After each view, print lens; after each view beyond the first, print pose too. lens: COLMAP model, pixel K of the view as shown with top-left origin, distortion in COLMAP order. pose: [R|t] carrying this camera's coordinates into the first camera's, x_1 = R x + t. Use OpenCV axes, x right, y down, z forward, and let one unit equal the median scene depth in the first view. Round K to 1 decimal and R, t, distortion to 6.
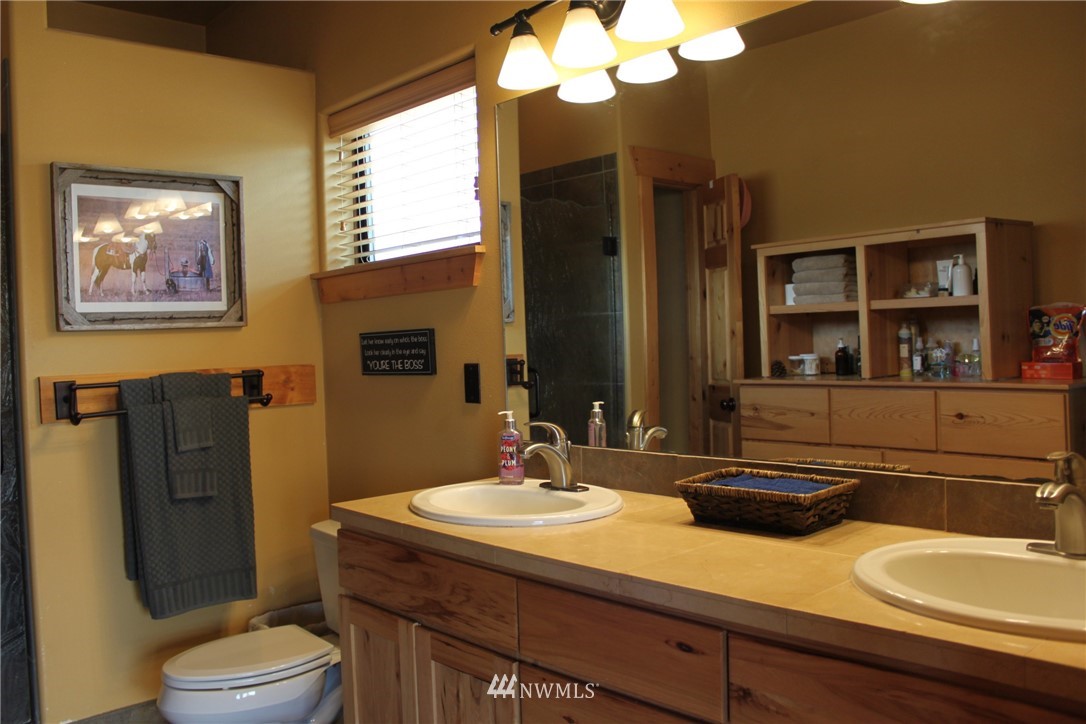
lens RADIAL K [[905.1, 0, 543.4], [0, 905.1, 356.2], [0, 0, 1]] dist [-0.125186, 0.009922]
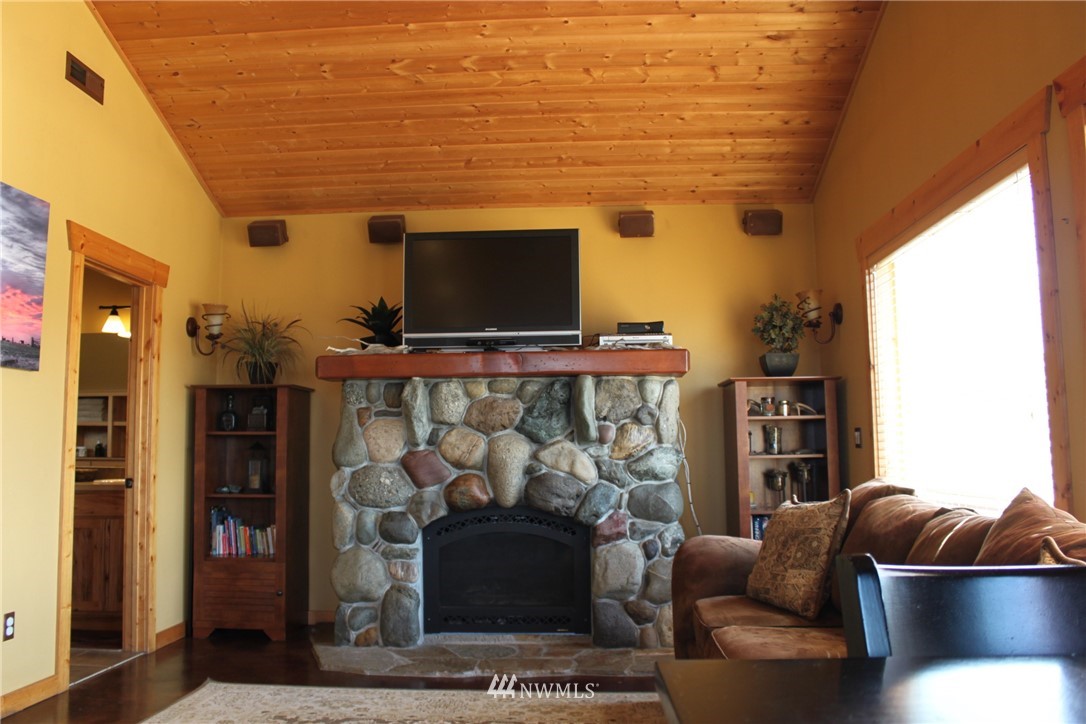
lens RADIAL K [[905.1, 0, 542.4], [0, 905.1, 360.7], [0, 0, 1]] dist [-0.125186, 0.009922]
pose [[0.707970, 0.106651, 0.698144, -0.392035], [-0.009996, 0.989946, -0.141092, 0.079911], [-0.706172, 0.092910, 0.701918, -1.221534]]
